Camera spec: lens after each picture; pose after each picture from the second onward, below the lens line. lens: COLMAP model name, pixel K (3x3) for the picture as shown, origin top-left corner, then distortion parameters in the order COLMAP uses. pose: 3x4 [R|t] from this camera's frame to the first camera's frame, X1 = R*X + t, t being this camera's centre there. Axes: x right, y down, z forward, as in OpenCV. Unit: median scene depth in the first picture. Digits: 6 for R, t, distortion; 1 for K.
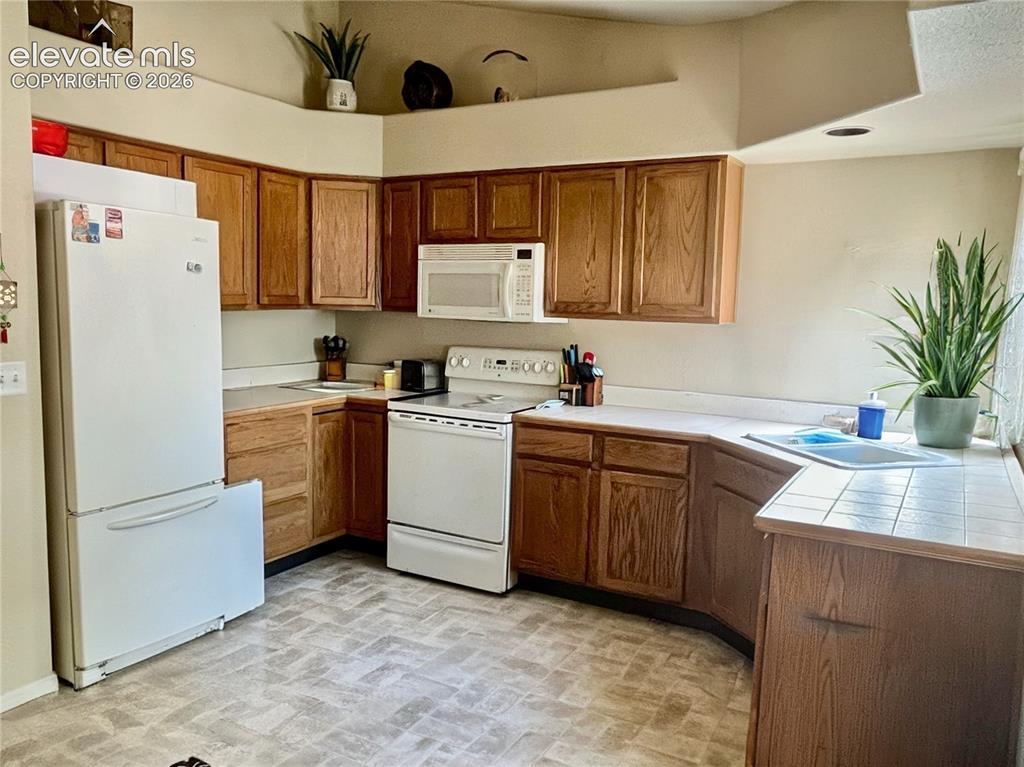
lens RADIAL K [[788.7, 0, 512.0], [0, 788.7, 383.5], [0, 0, 1]] dist [-0.000060, -0.001918]
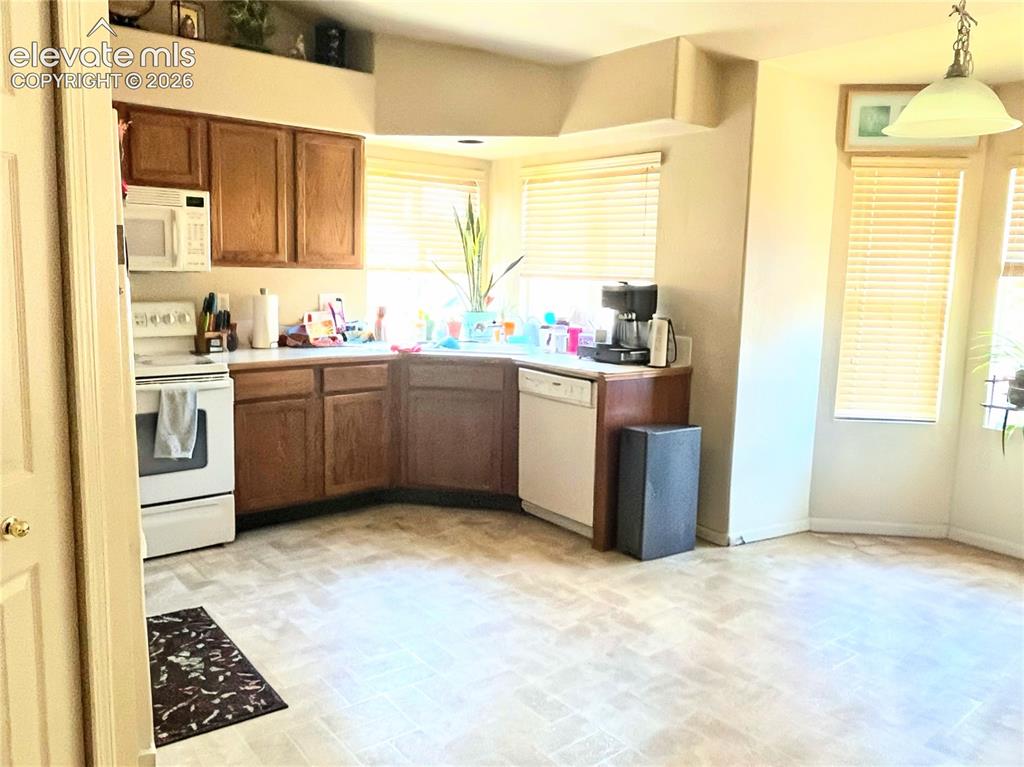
lens RADIAL K [[809.8, 0, 512.9], [0, 809.8, 364.2], [0, 0, 1]] dist [0.045925, -0.000899]
pose [[0.379159, -0.130153, 0.916133, -0.839861], [0.083864, 0.990817, 0.106054, -0.041168], [-0.921523, 0.036619, 0.386592, 0.265849]]
